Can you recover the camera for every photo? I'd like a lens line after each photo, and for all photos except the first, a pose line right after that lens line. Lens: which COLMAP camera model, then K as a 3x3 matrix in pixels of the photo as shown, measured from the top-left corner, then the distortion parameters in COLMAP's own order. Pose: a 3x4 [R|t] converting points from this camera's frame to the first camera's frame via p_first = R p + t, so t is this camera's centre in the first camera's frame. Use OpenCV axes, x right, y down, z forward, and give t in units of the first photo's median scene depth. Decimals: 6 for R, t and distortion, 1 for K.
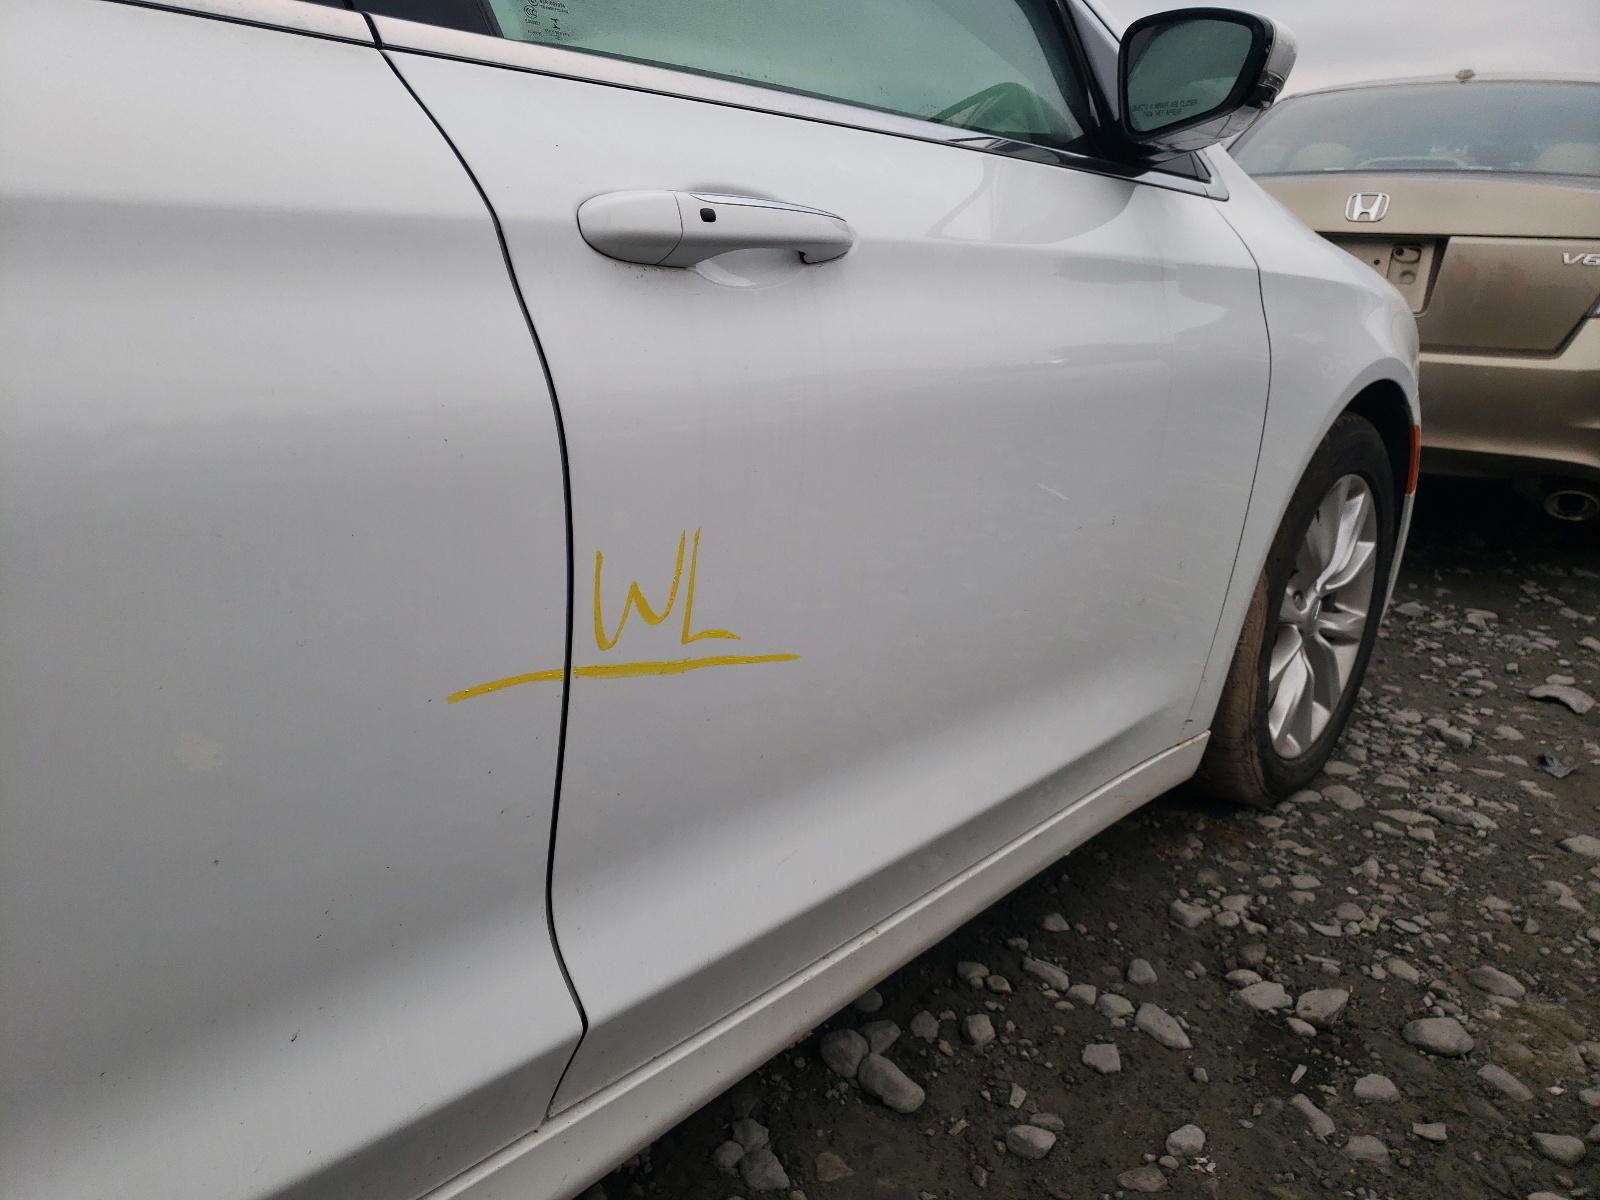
lens RADIAL K [[1222.9, 0, 790.2], [0, 1222.9, 587.9], [0, 0, 1]] dist [0.020454, 0.000900]
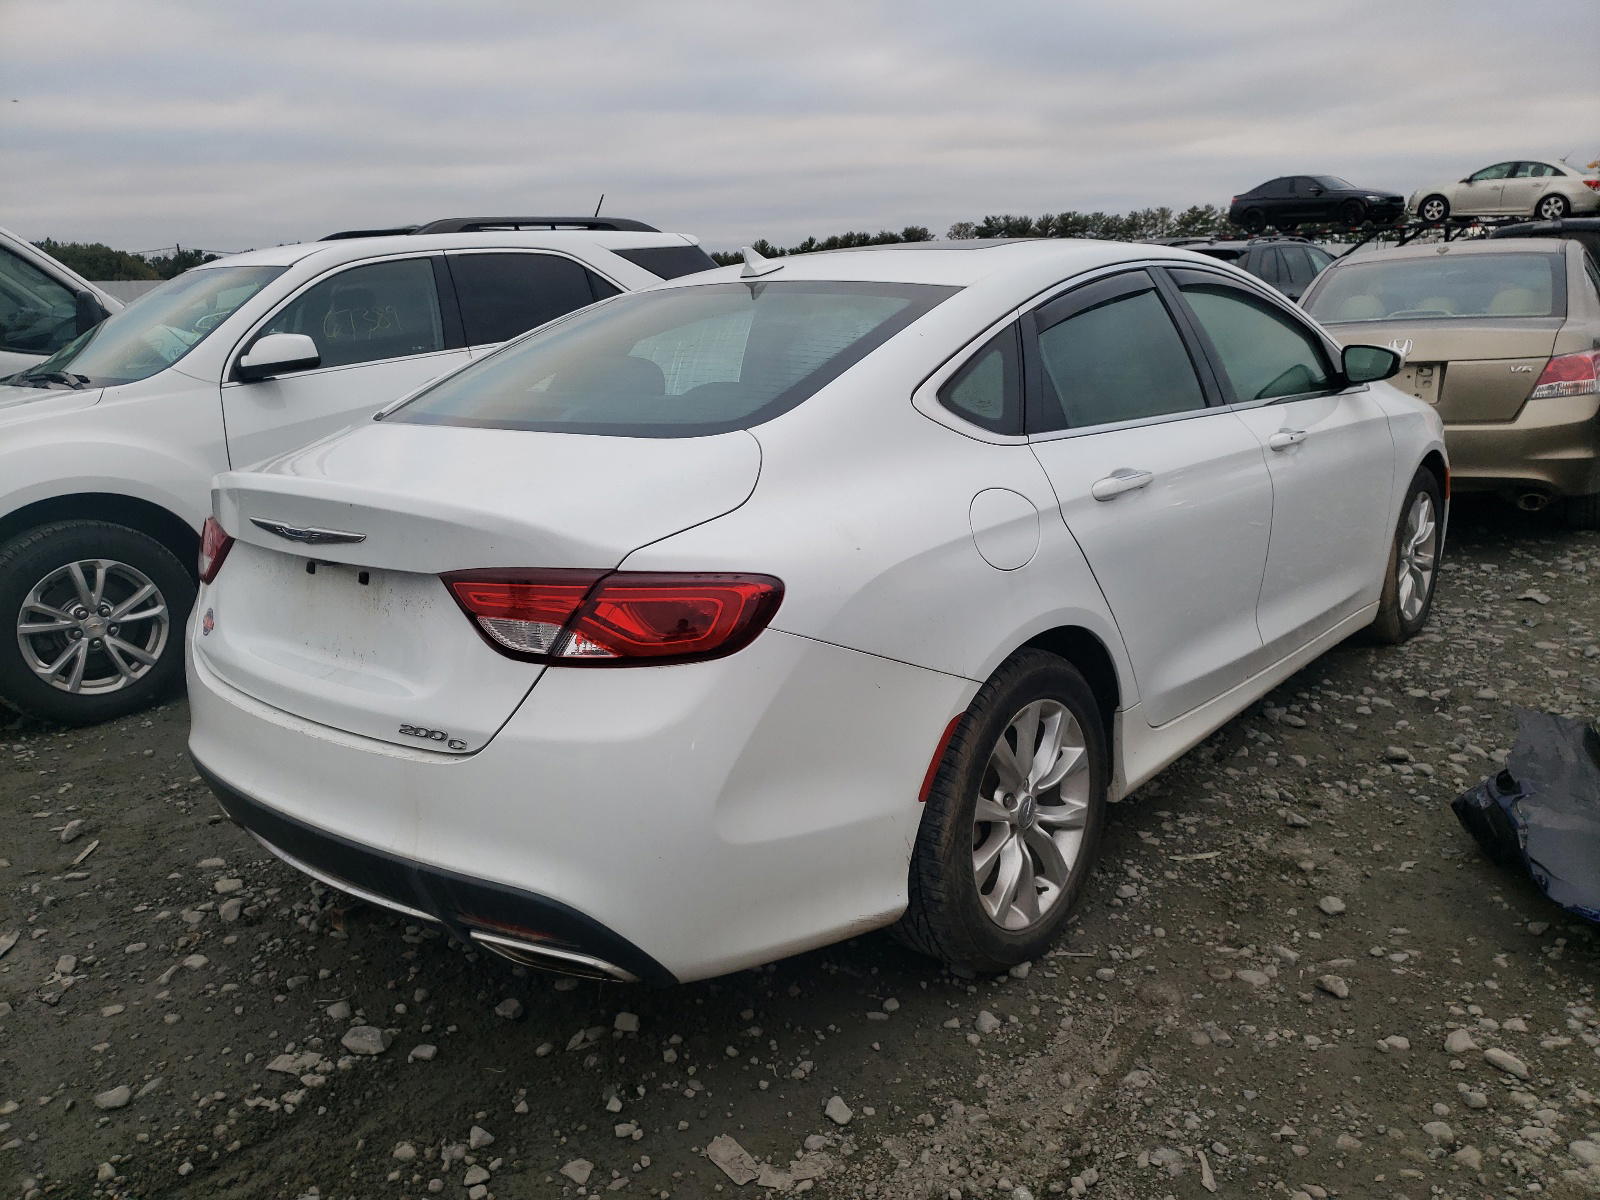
lens RADIAL K [[1222.9, 0, 812.1], [0, 1222.9, 609.0], [0, 0, 1]] dist [0.020454, 0.000900]
pose [[0.996282, -0.085907, 0.006471, -0.659520], [0.086119, 0.995120, -0.048167, 0.127483], [-0.002301, 0.048545, 0.998818, -1.182682]]
